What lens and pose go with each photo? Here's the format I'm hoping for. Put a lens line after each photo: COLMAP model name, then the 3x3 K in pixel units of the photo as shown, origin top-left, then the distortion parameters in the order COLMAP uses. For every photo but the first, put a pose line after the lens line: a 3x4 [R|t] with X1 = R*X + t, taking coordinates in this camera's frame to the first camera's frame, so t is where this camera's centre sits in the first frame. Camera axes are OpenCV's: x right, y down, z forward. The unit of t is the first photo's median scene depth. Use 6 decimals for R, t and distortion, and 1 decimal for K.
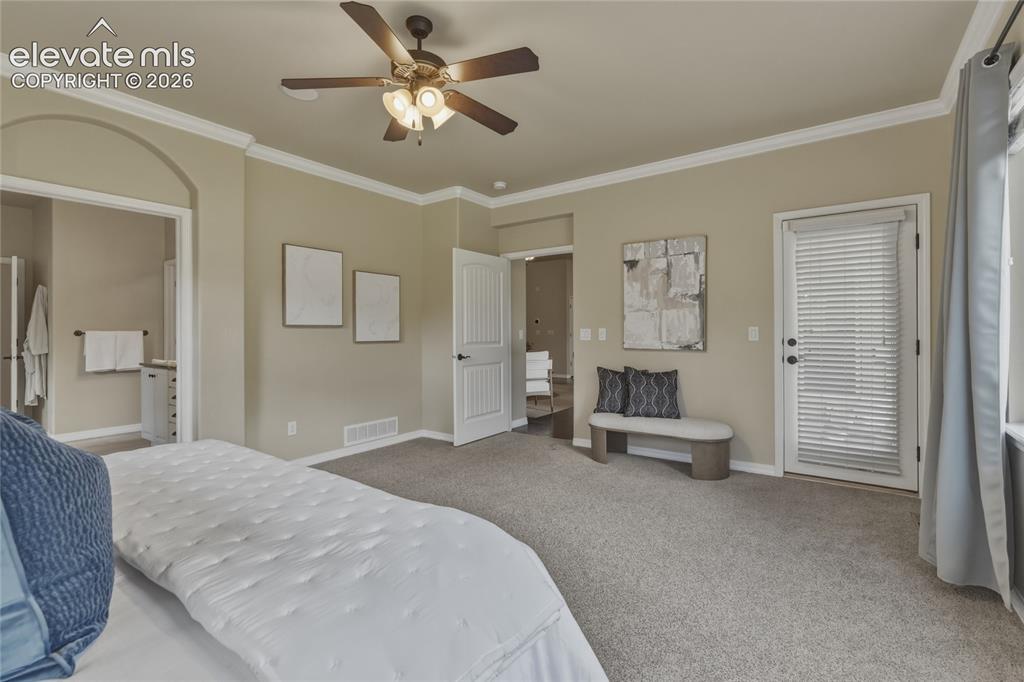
lens RADIAL K [[453.4, 0, 514.7], [0, 453.4, 342.1], [0, 0, 1]] dist [0.003010, 0.000486]
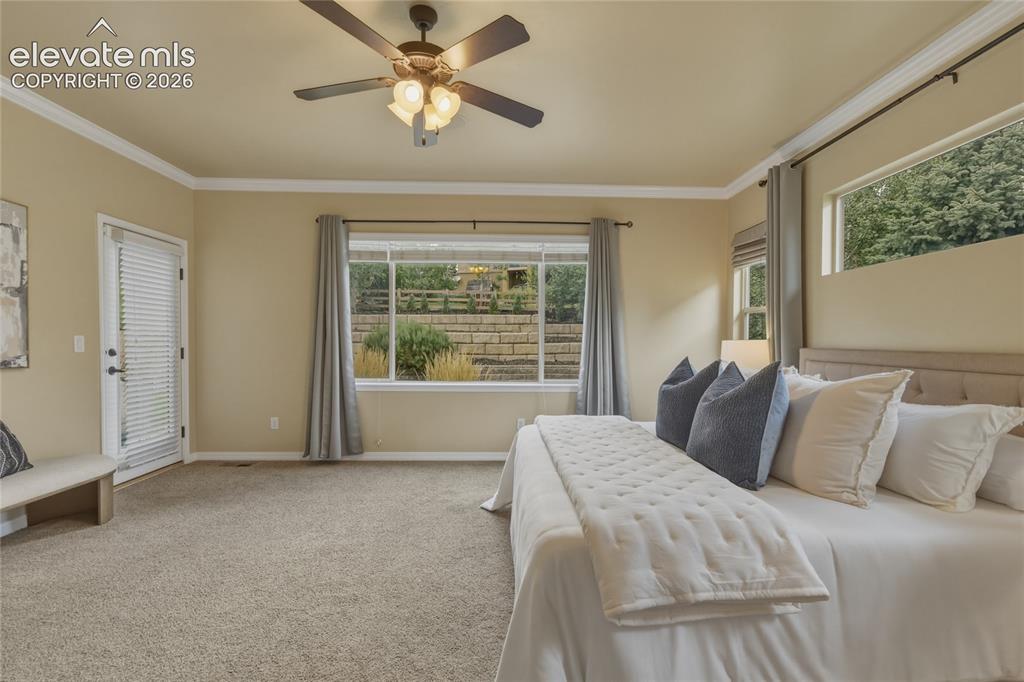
lens RADIAL K [[453.4, 0, 514.7], [0, 453.4, 342.1], [0, 0, 1]] dist [0.003010, 0.000486]
pose [[-0.618134, -0.004835, 0.786058, -0.621194], [0.014287, 0.999747, 0.017384, -0.023000], [-0.785943, 0.021976, -0.617909, 0.838484]]
